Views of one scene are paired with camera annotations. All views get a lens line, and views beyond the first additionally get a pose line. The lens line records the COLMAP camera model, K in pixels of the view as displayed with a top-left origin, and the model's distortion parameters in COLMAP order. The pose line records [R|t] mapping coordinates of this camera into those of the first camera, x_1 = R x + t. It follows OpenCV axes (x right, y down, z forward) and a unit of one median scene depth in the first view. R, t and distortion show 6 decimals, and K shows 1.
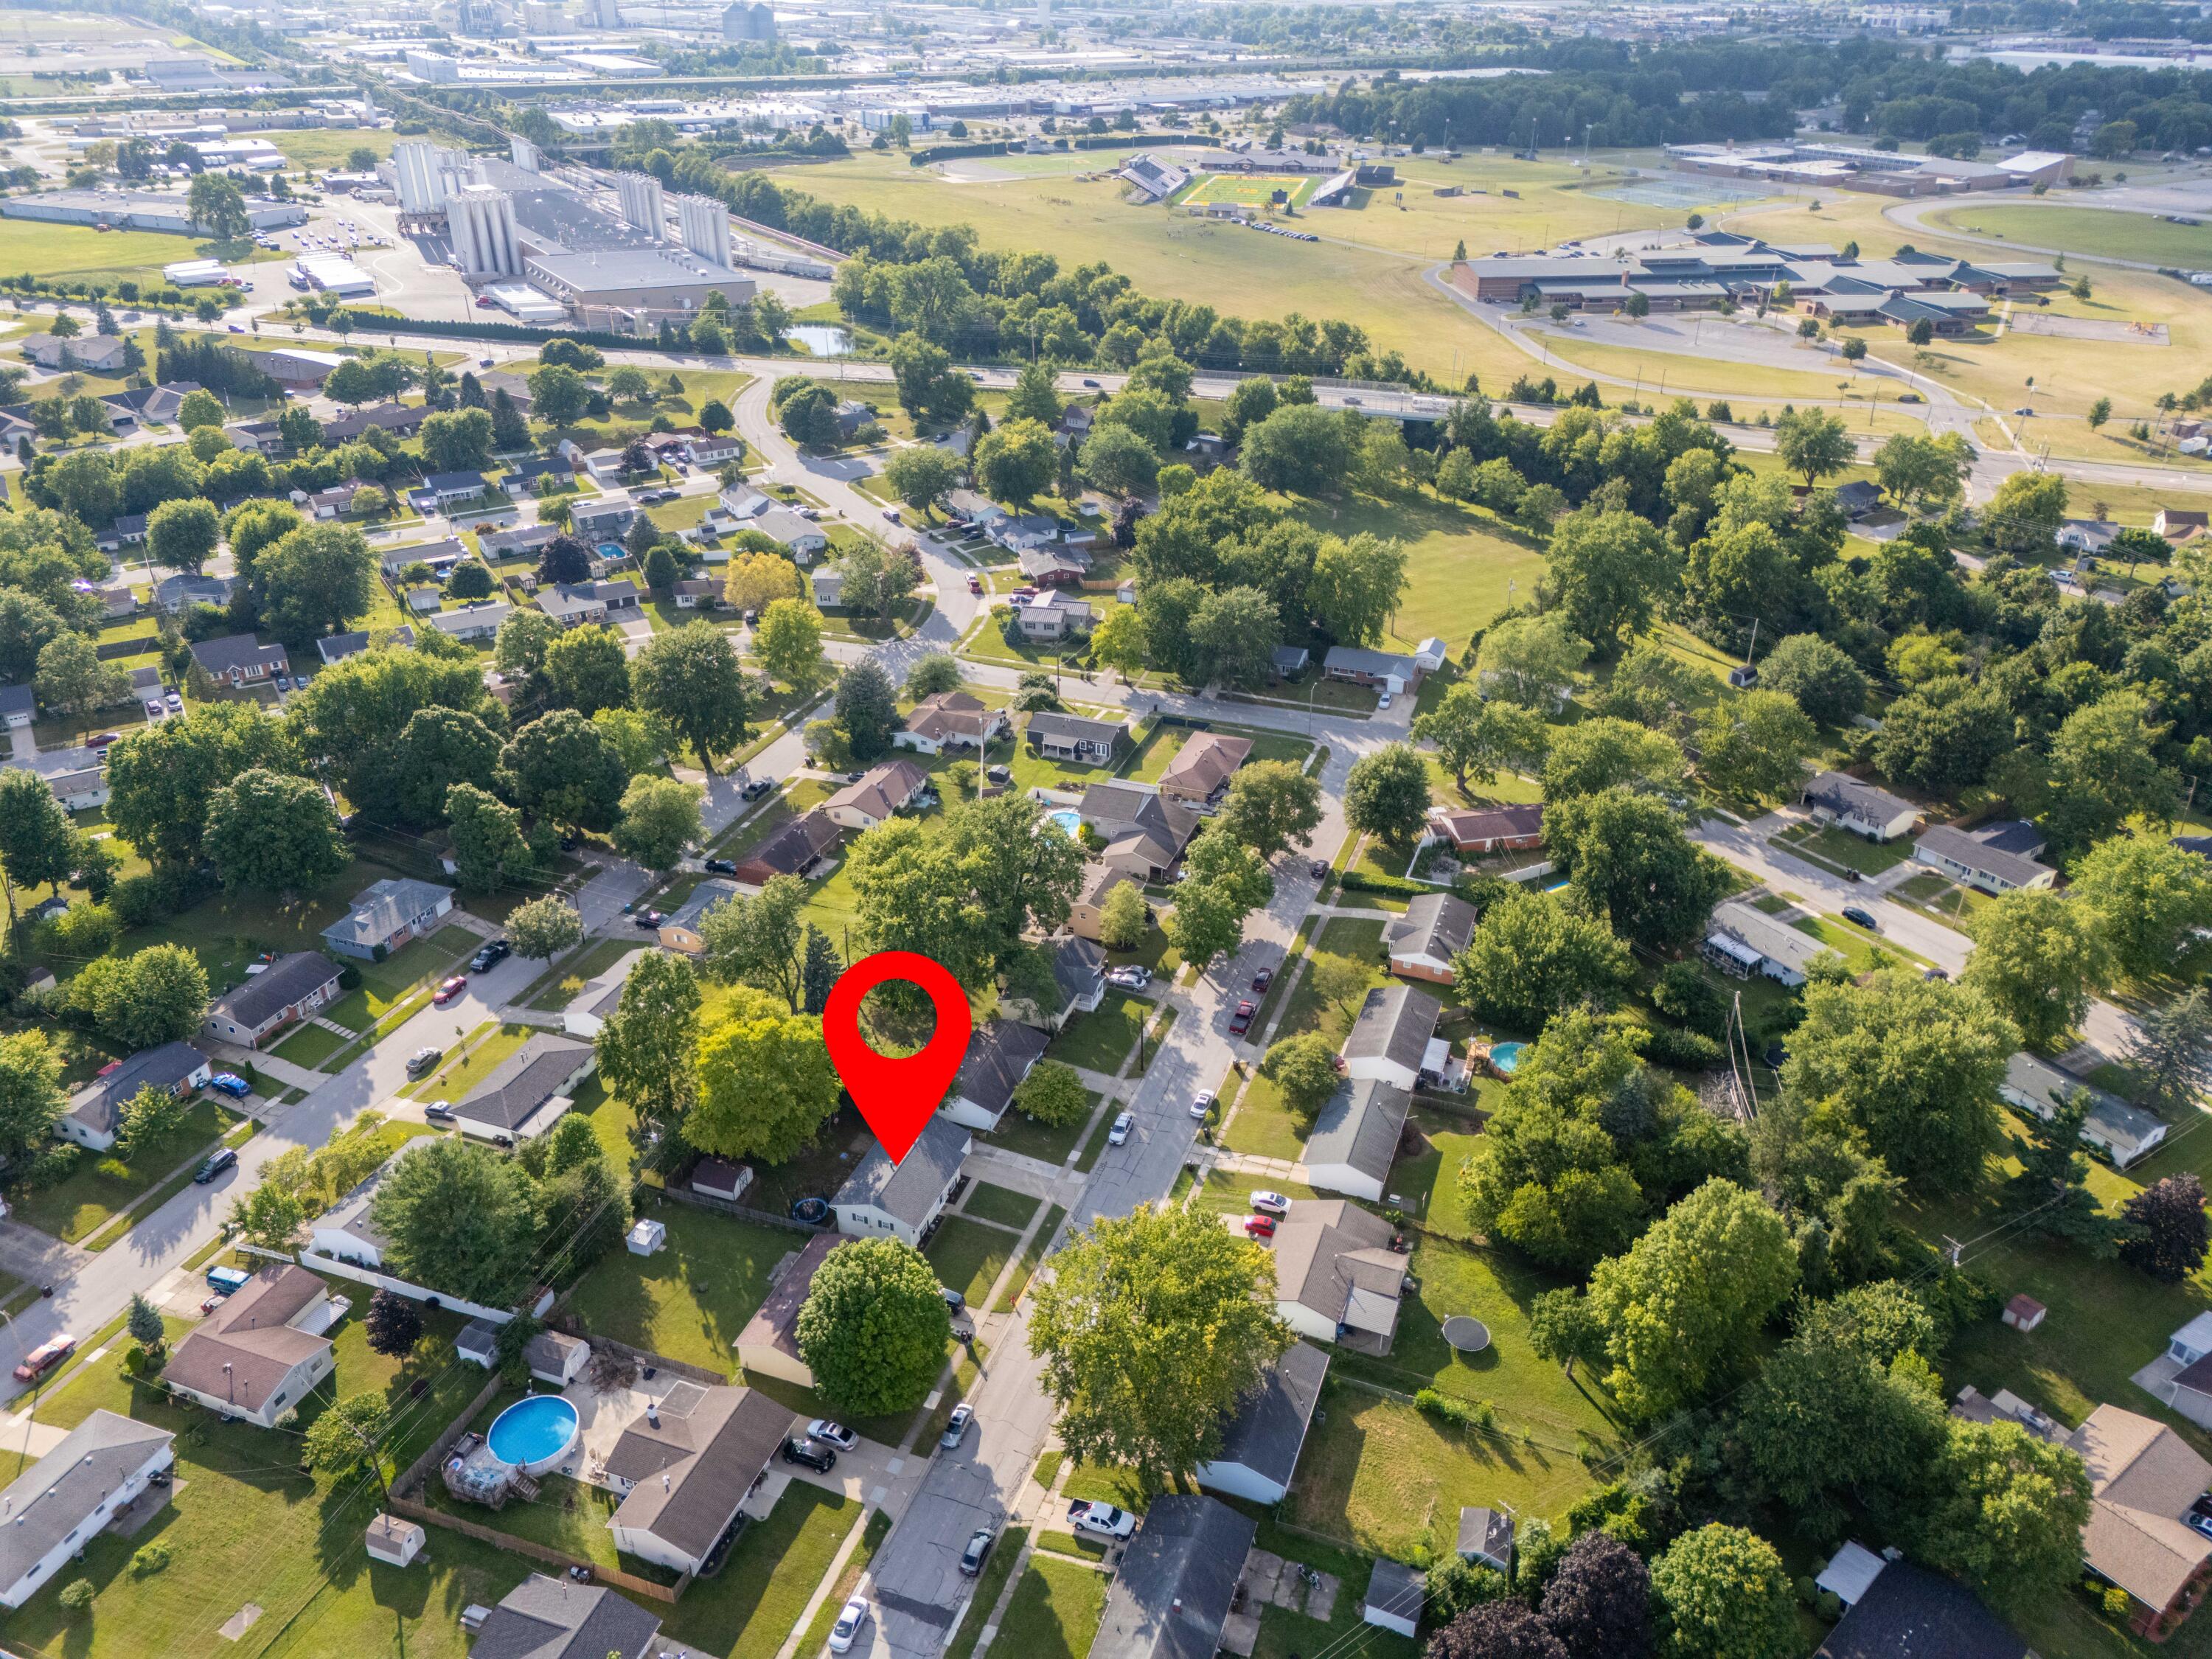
lens RADIAL K [[1620.7, 0, 1106.0], [0, 1620.7, 829.5], [0, 0, 1]] dist [0.139666, -0.185498]
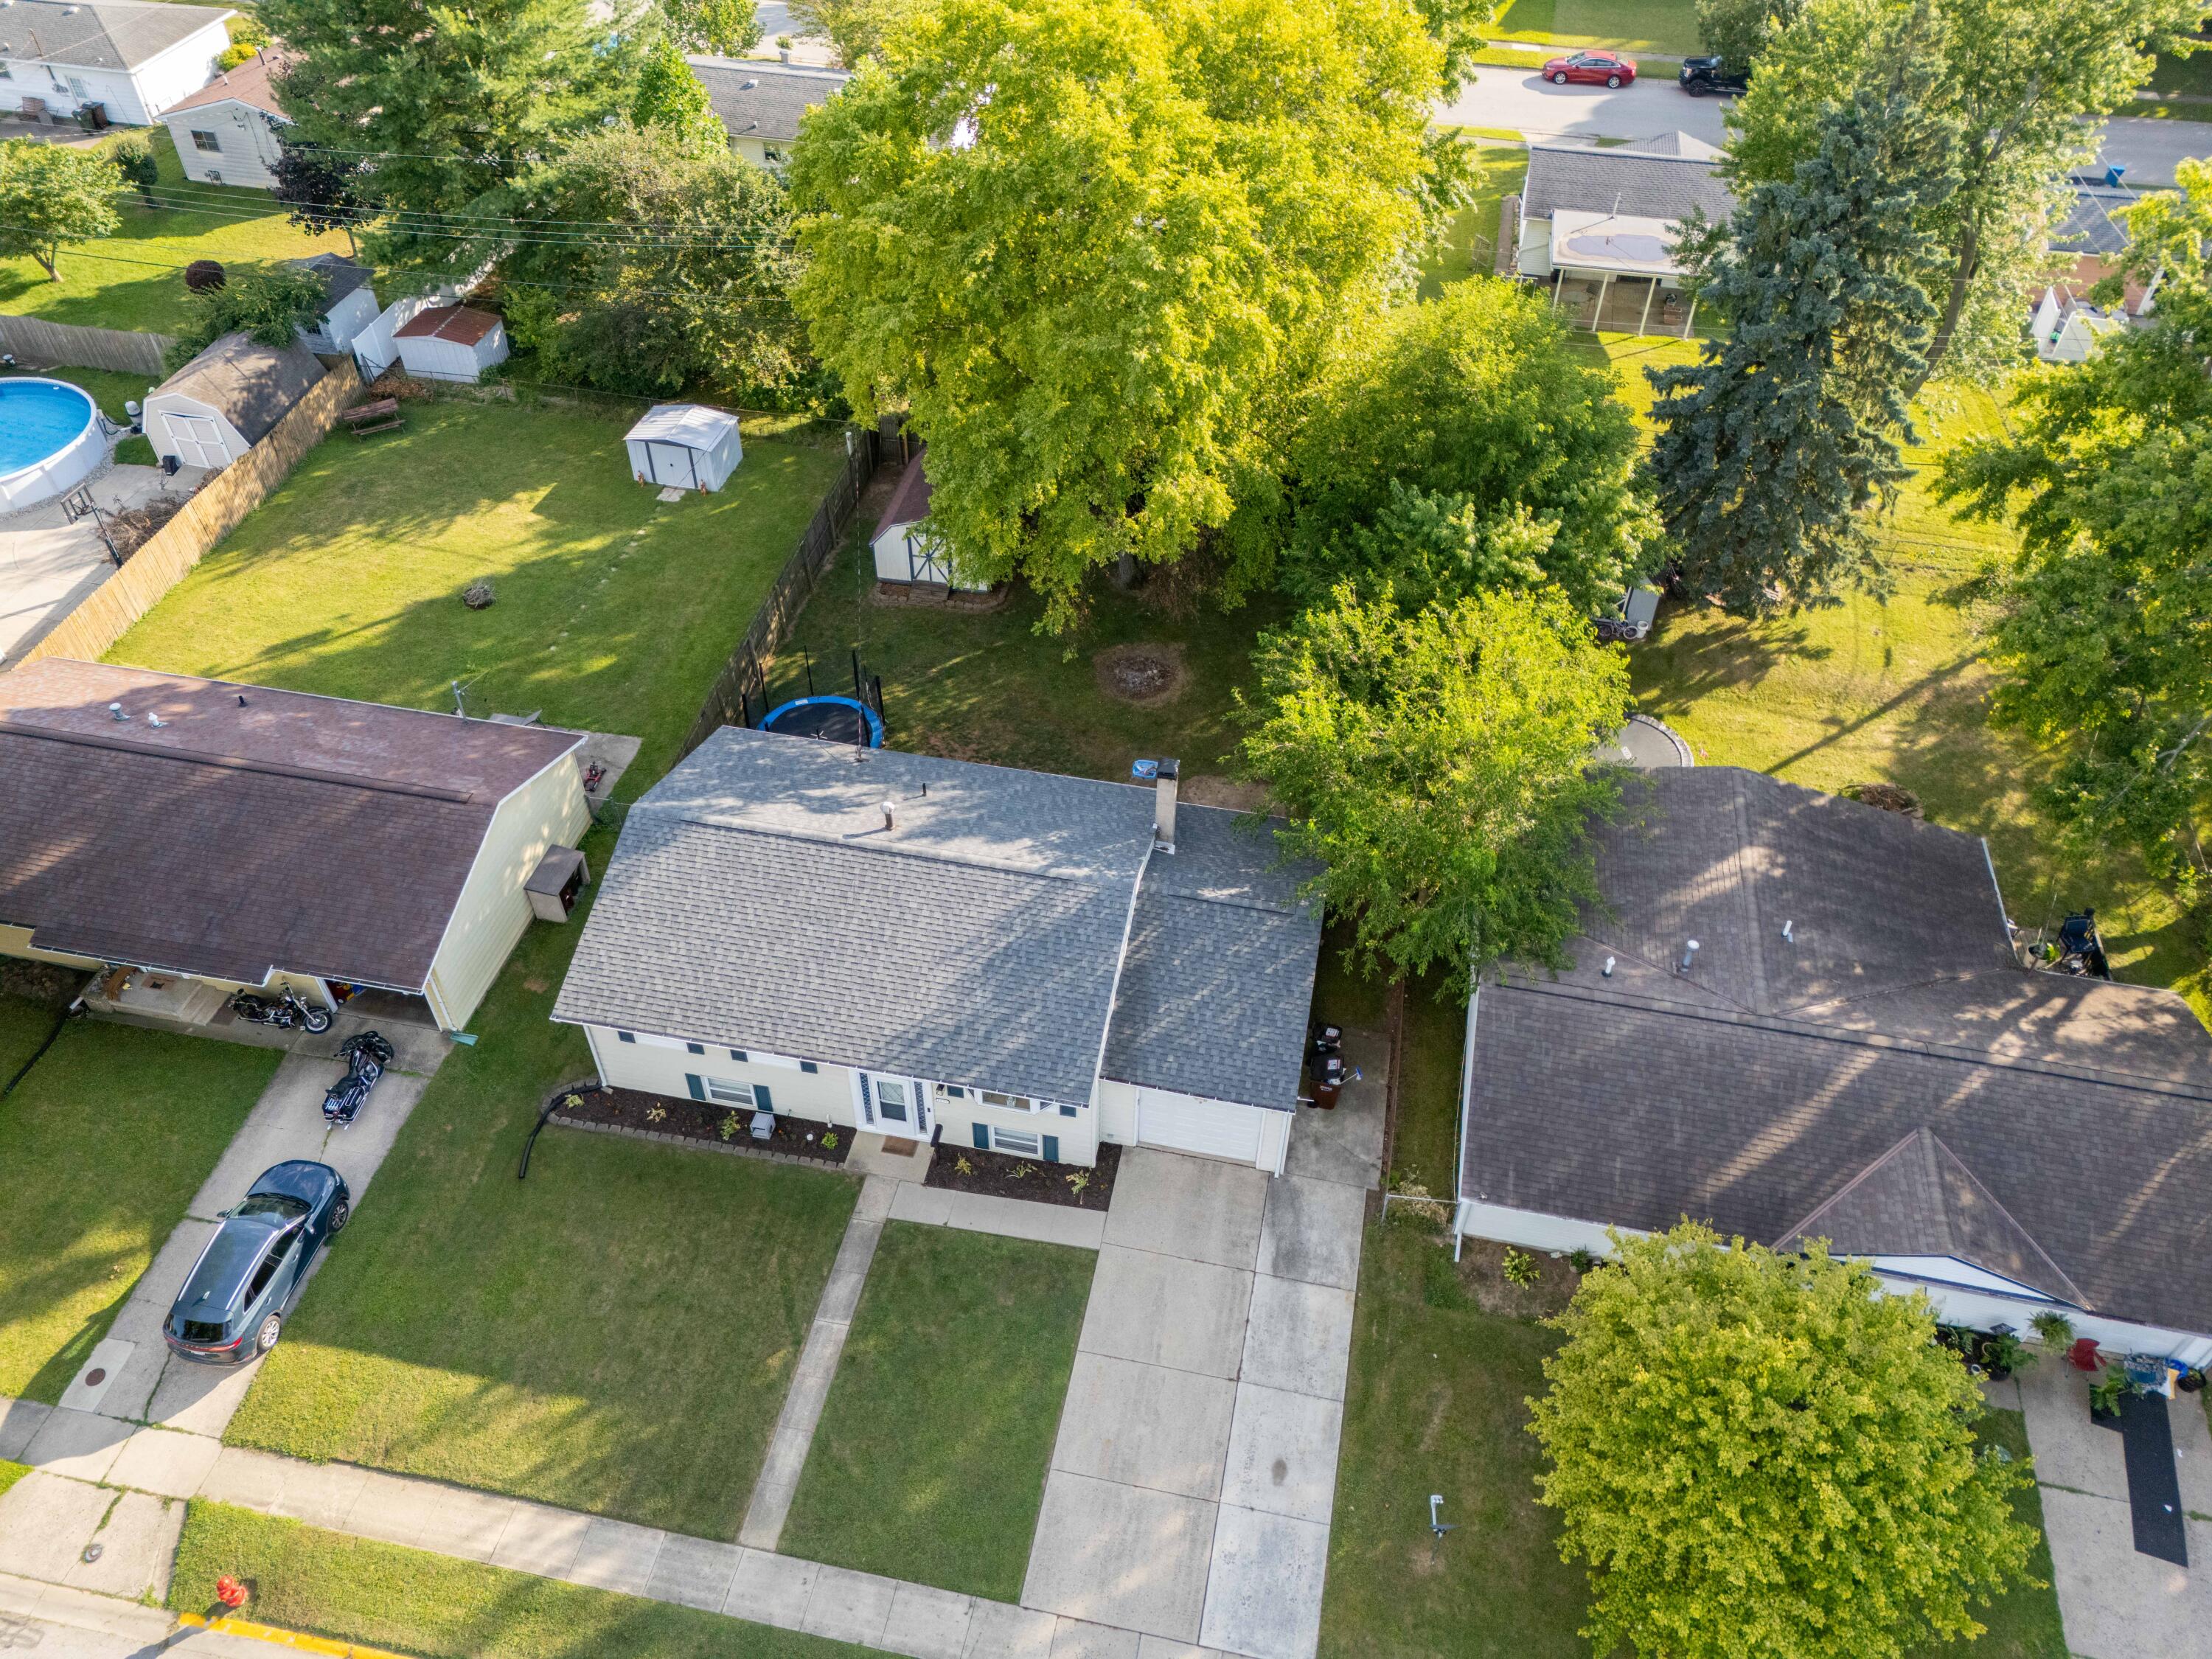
lens RADIAL K [[1620.7, 0, 1106.0], [0, 1620.7, 829.5], [0, 0, 1]] dist [0.139666, -0.185498]
pose [[0.151294, 0.685237, -0.712433, 0.029336], [-0.485640, 0.679277, 0.550215, 0.058362], [0.860967, 0.262742, 0.435549, 0.798492]]
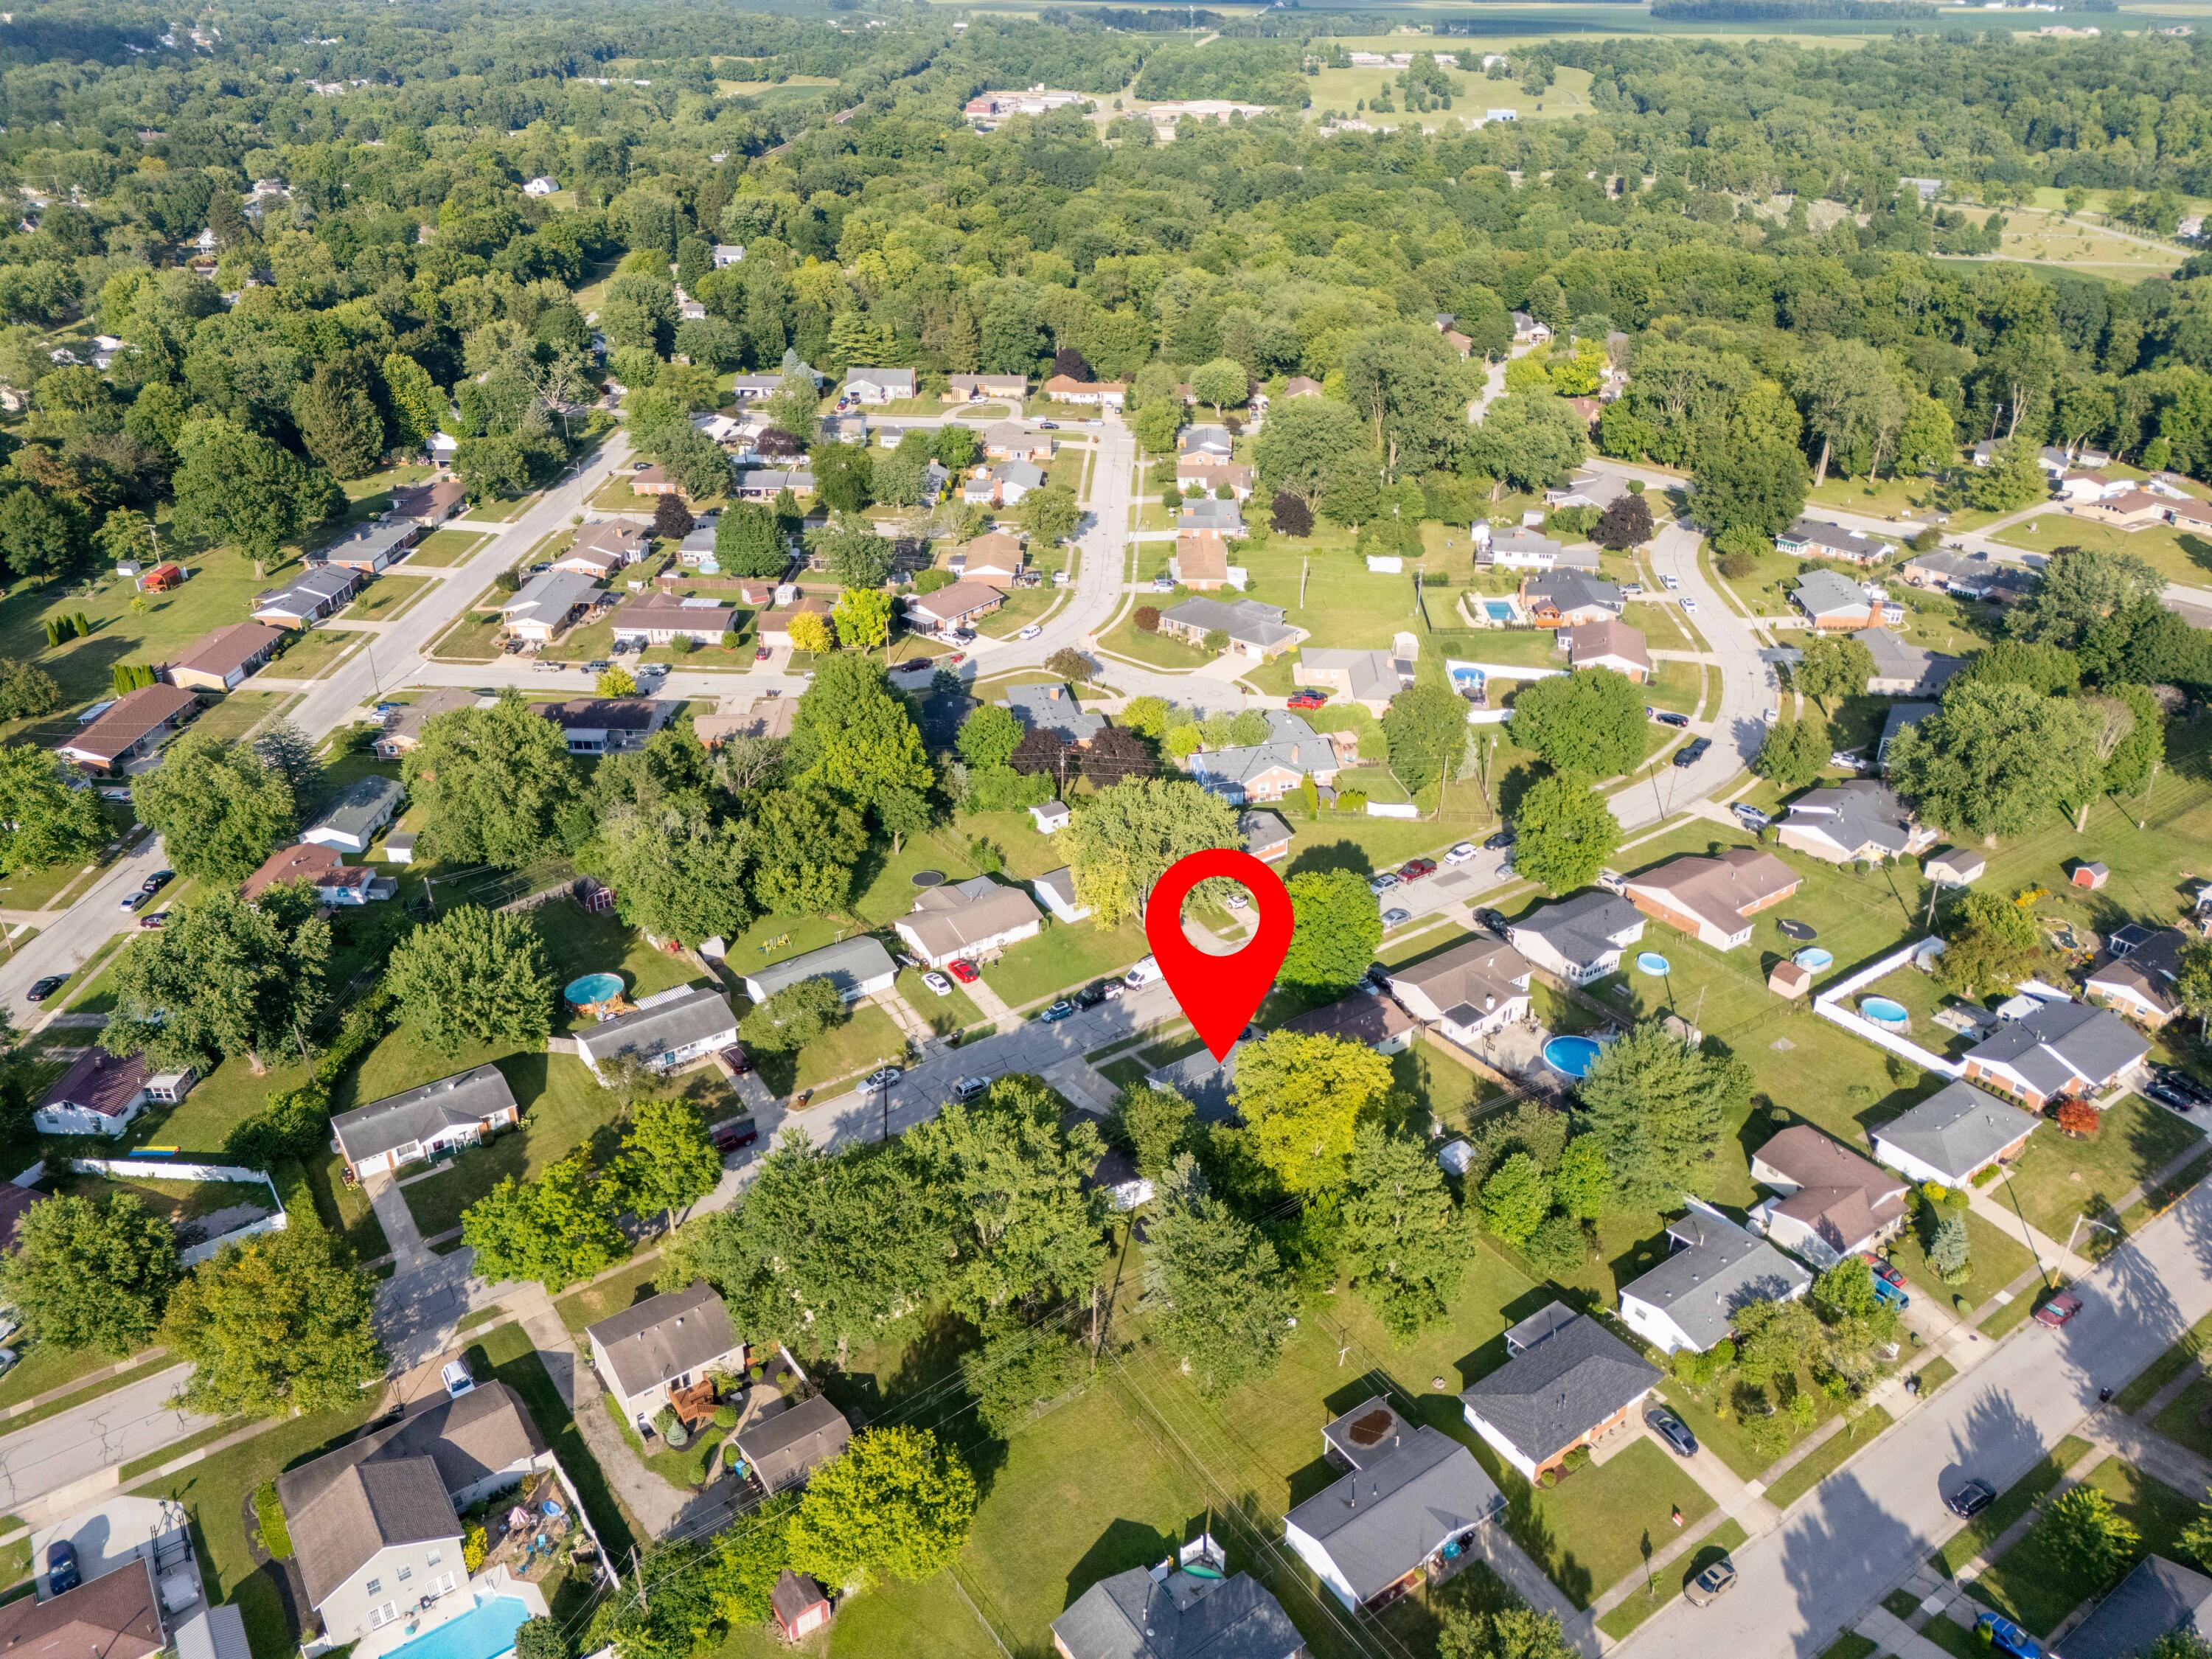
lens RADIAL K [[1620.7, 0, 1106.0], [0, 1620.7, 829.5], [0, 0, 1]] dist [0.139666, -0.185498]
pose [[-0.823264, -0.277031, 0.495470, -0.455686], [0.265142, 0.584110, 0.767147, -0.580365], [-0.501933, 0.762935, -0.407424, 1.146147]]
